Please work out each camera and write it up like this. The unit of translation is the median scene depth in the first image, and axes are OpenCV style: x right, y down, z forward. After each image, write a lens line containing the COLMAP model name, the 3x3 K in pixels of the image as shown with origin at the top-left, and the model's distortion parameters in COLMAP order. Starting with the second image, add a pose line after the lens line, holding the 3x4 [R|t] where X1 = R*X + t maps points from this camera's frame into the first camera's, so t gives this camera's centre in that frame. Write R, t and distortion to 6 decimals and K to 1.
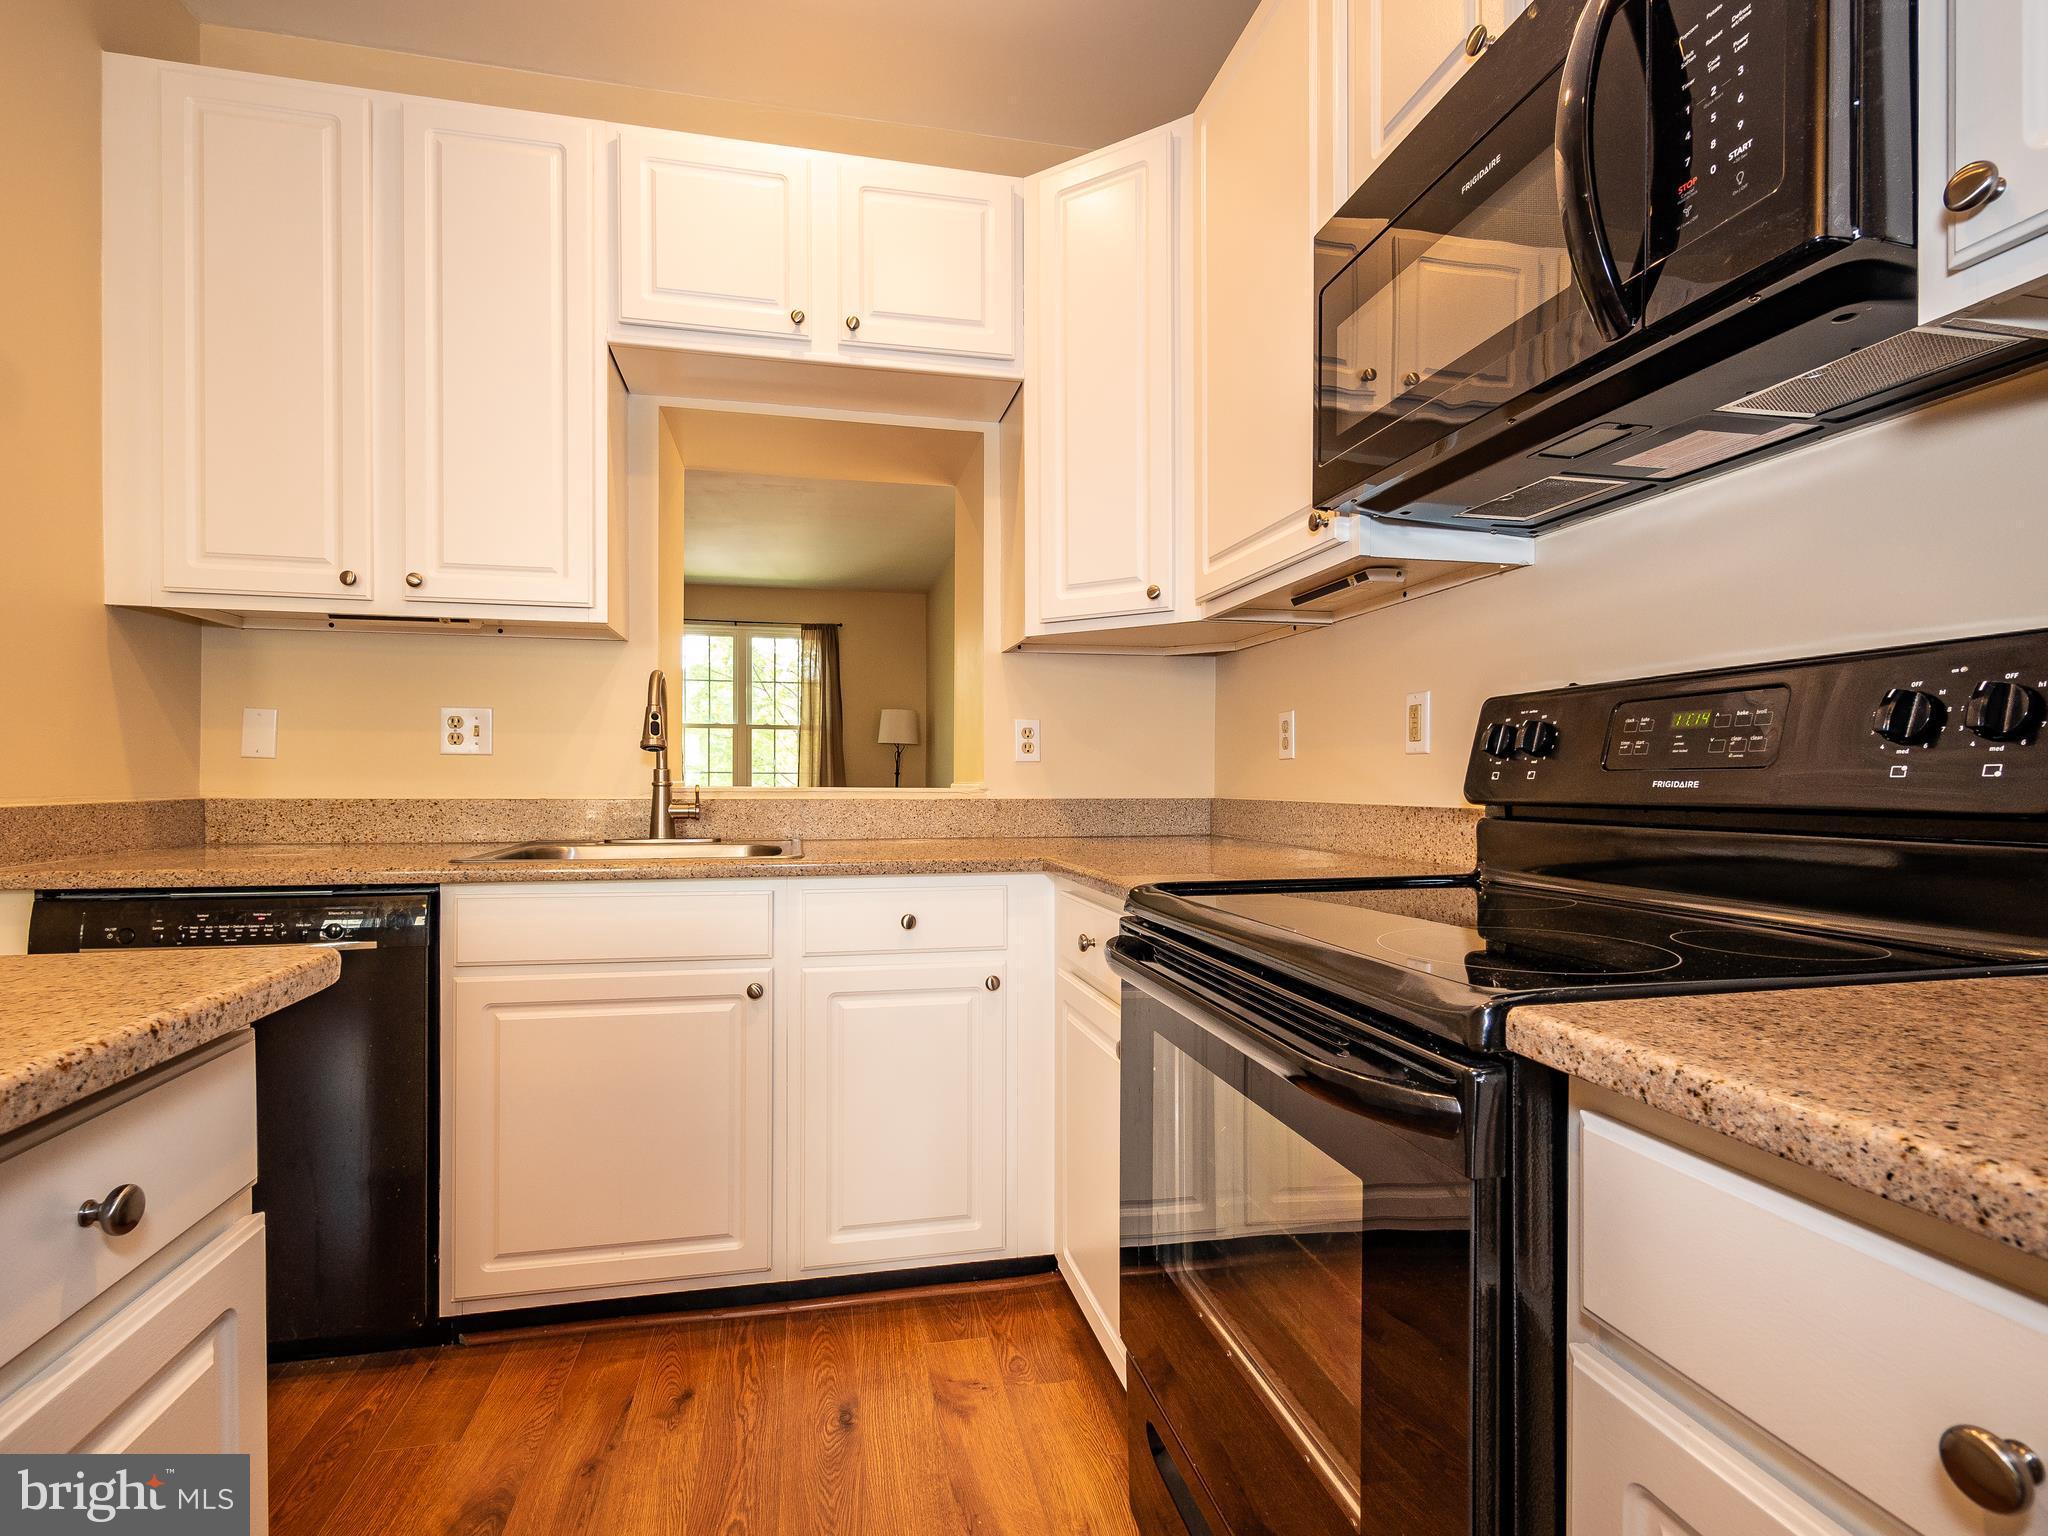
lens RADIAL K [[976.1, 0, 1006.7], [0, 976.1, 778.9], [0, 0, 1]] dist [0.000548, 0.001636]
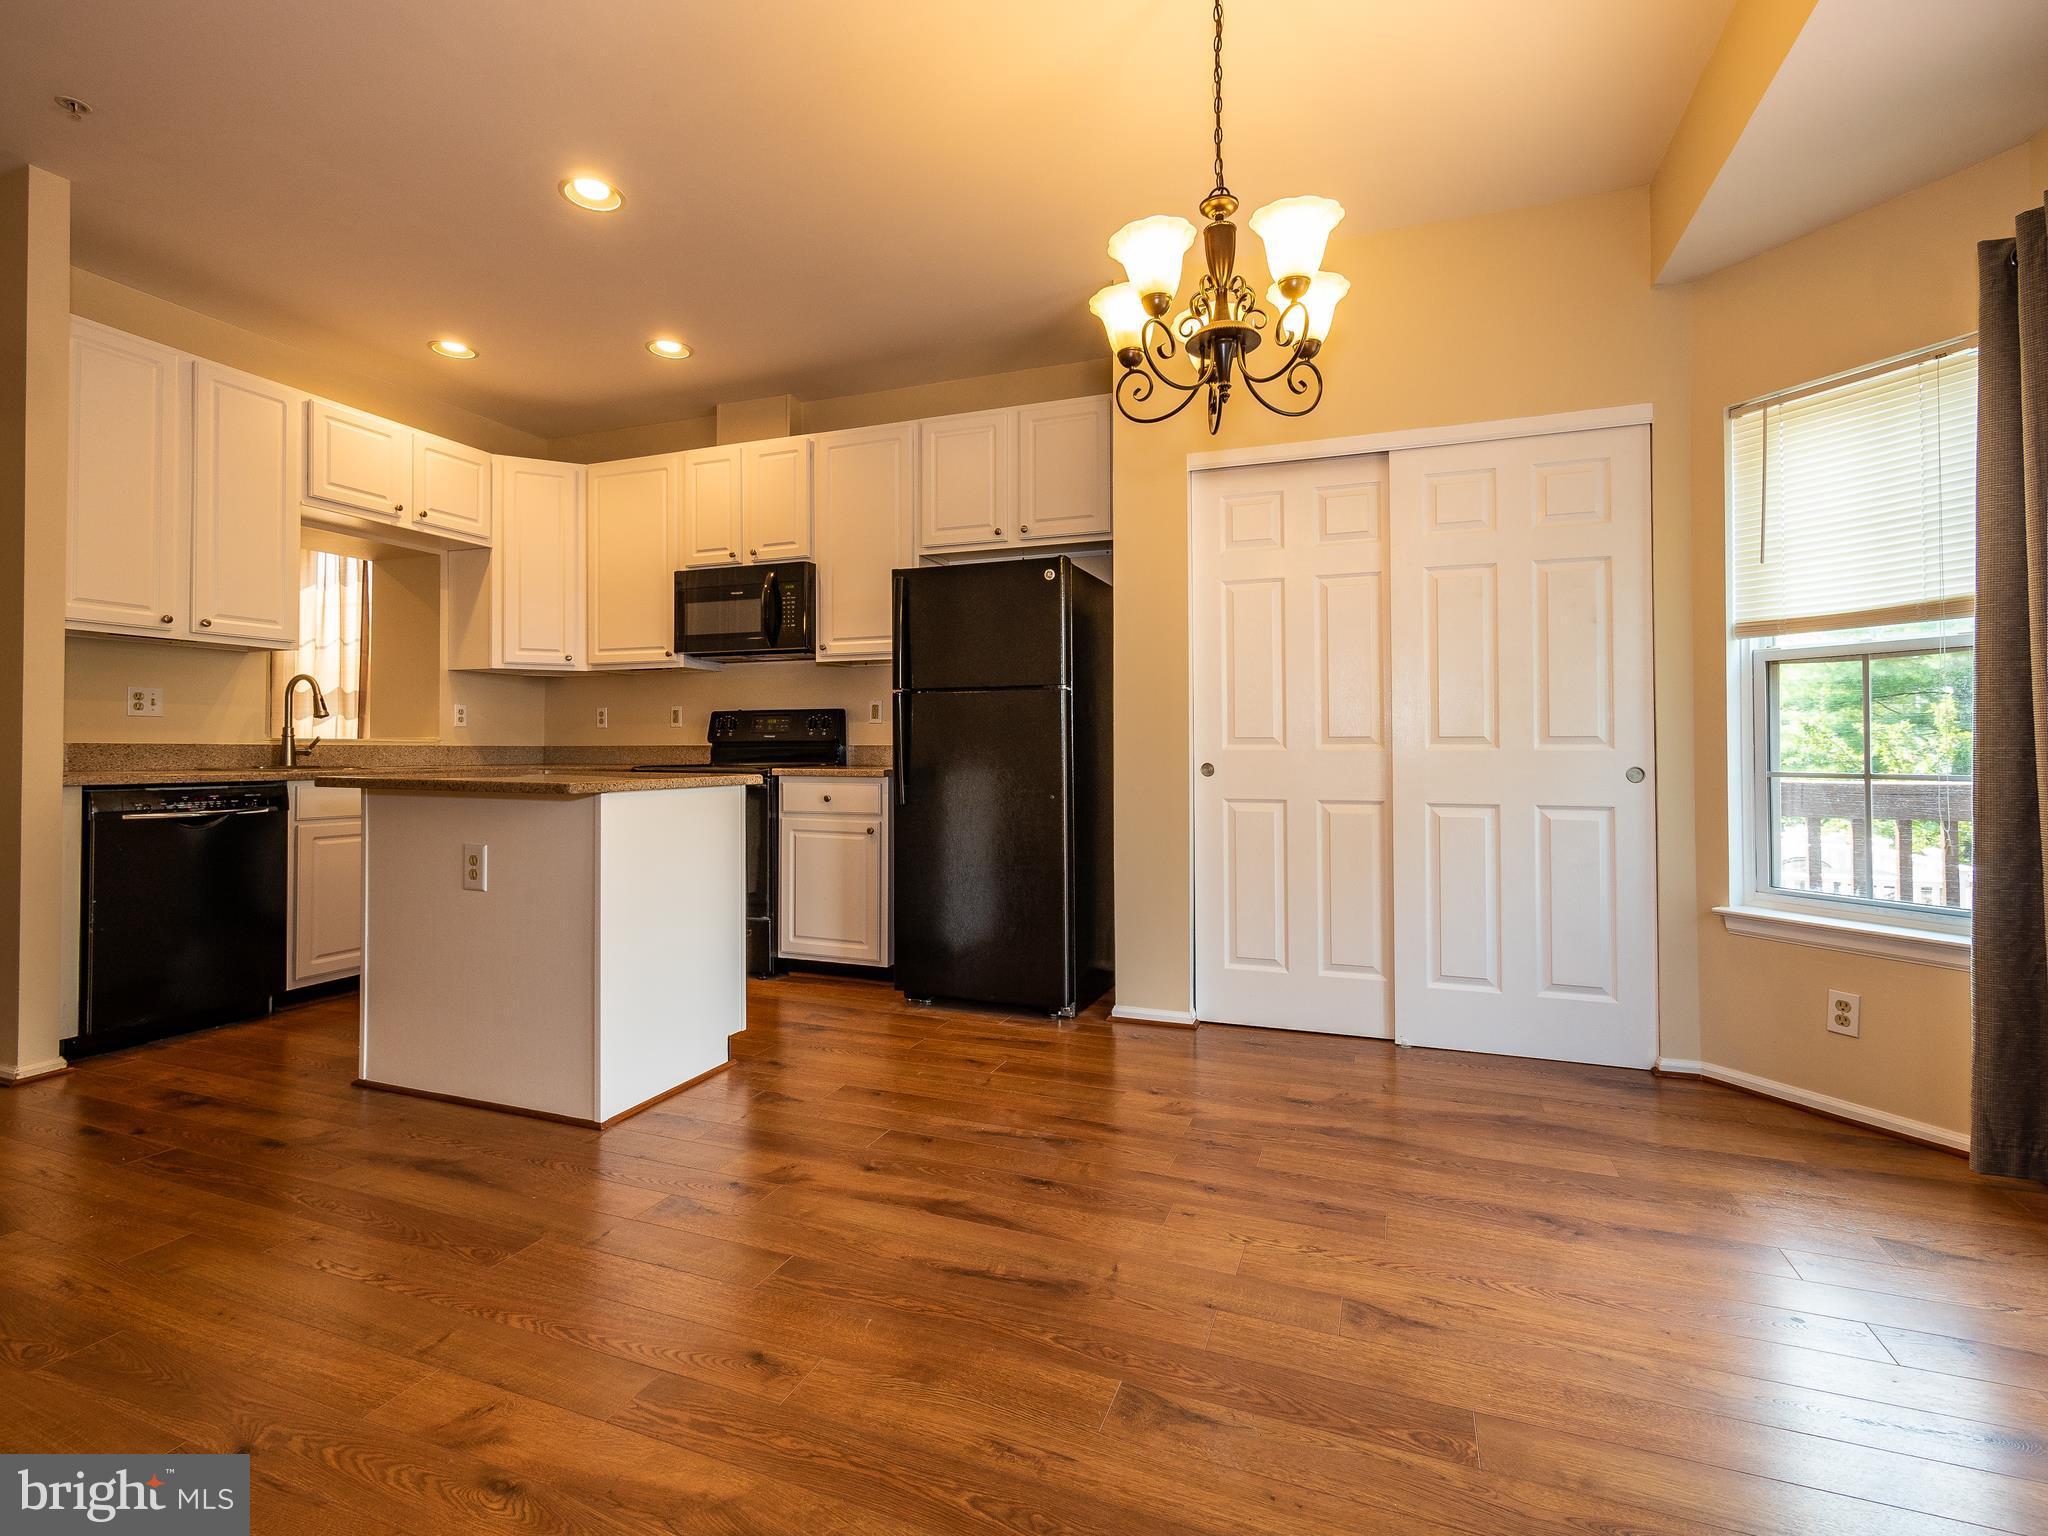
lens RADIAL K [[976.1, 0, 1031.9], [0, 976.1, 754.0], [0, 0, 1]] dist [0.000548, 0.001636]
pose [[0.519914, -0.006487, 0.854194, -1.234278], [0.000628, 0.999974, 0.007212, 0.028081], [-0.854219, -0.003214, 0.519904, -1.158289]]
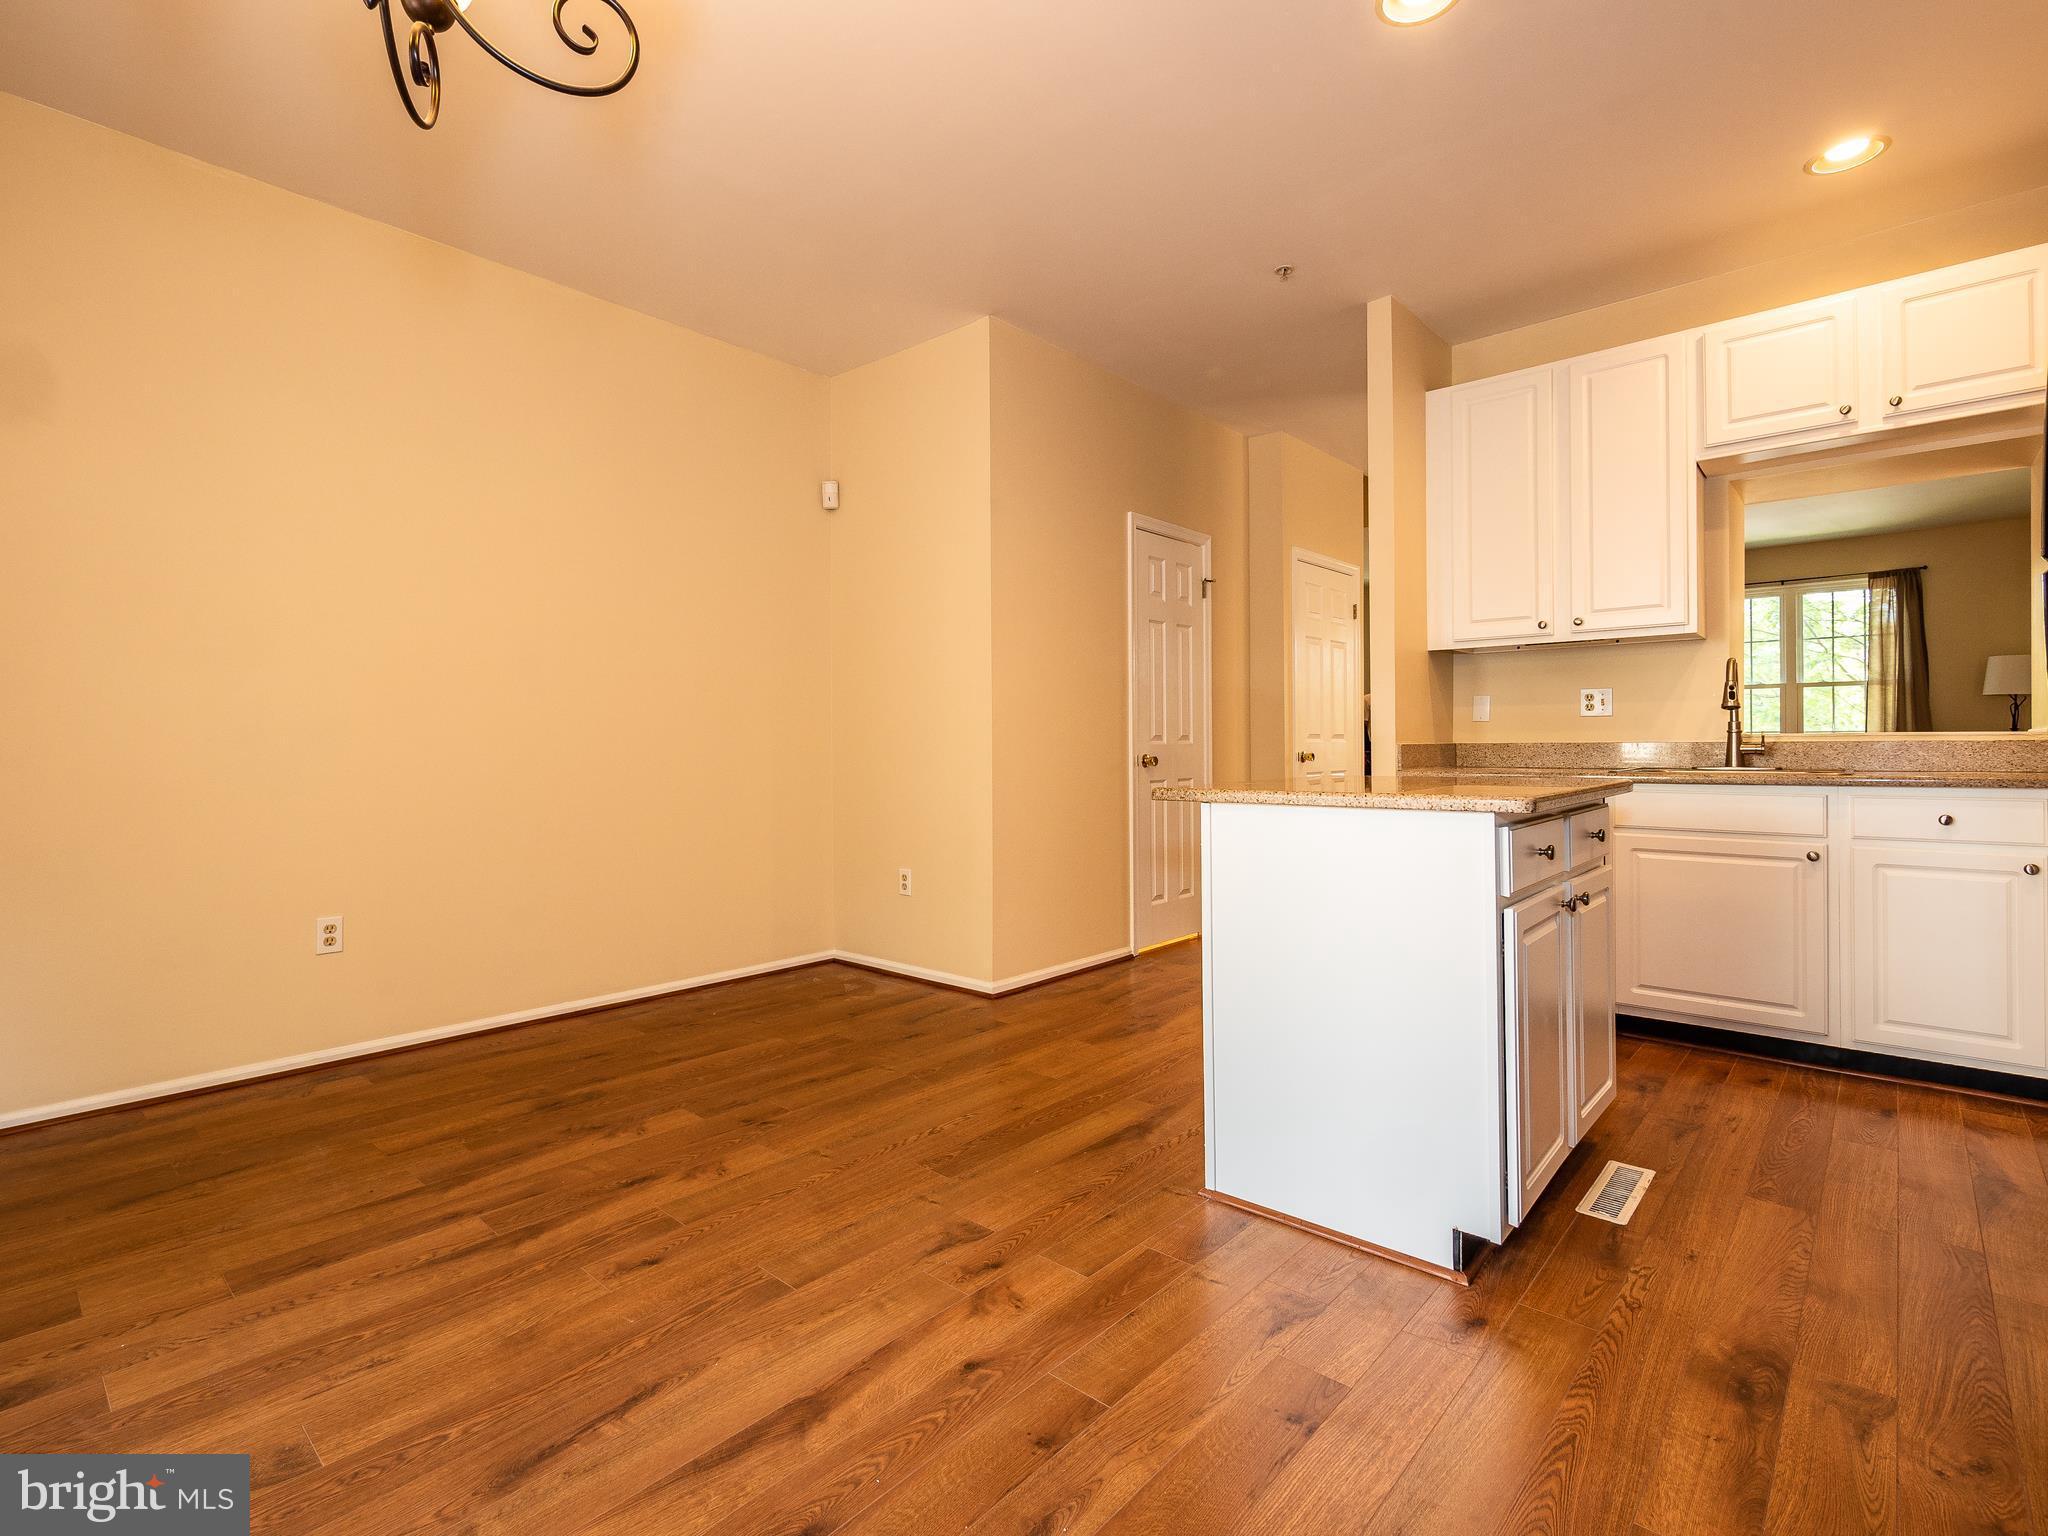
lens RADIAL K [[976.1, 0, 1013.4], [0, 976.1, 751.0], [0, 0, 1]] dist [0.000548, 0.001636]
pose [[0.594522, -0.005827, -0.804058, 0.214078], [0.007946, 0.999967, -0.001371, 0.030655], [0.804040, -0.005573, 0.594549, -0.853883]]
